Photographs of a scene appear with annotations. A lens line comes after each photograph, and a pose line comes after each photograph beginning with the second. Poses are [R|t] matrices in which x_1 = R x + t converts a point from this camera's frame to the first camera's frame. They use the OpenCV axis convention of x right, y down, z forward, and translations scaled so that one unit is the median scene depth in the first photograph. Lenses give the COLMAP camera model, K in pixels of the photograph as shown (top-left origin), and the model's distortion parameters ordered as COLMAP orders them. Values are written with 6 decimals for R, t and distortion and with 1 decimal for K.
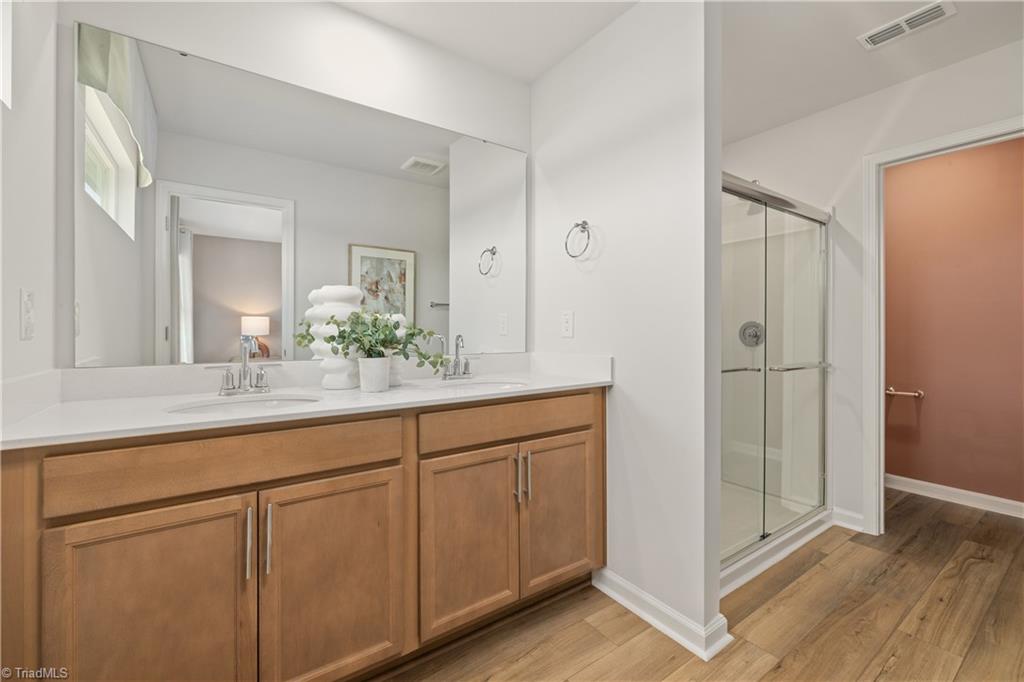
lens RADIAL K [[437.8, 0, 506.7], [0, 437.8, 337.6], [0, 0, 1]] dist [0.003202, -0.000571]
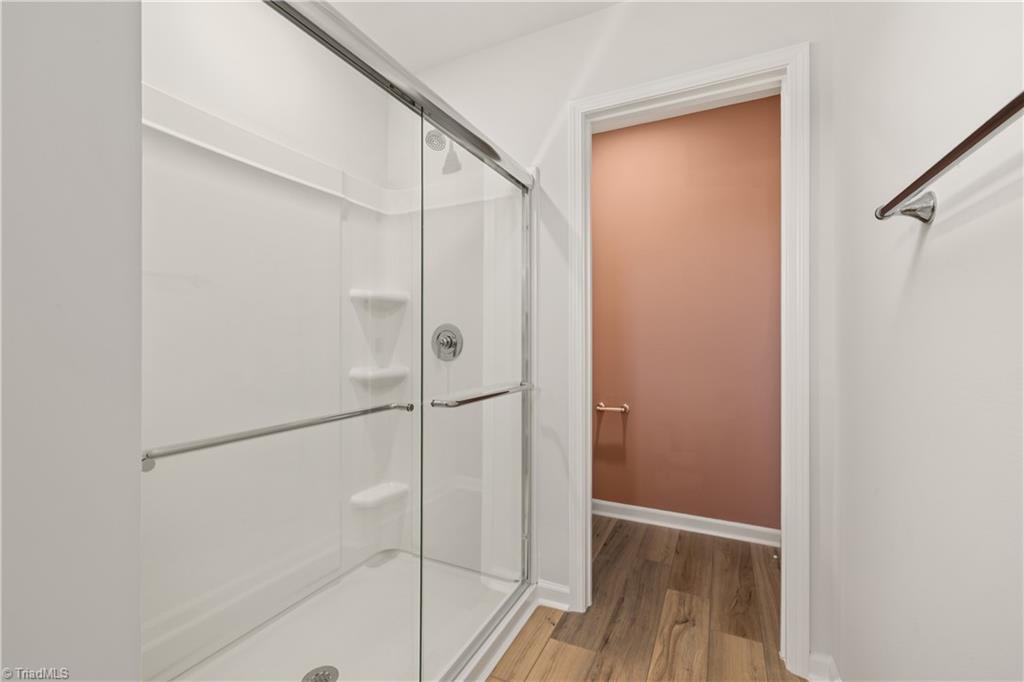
lens RADIAL K [[437.8, 0, 513.6], [0, 437.8, 343.5], [0, 0, 1]] dist [0.003202, -0.000571]
pose [[0.873837, 0.000374, 0.486218, 0.358927], [0.000861, 0.999997, -0.002317, -0.004570], [-0.486218, 0.002443, 0.873834, 0.386777]]
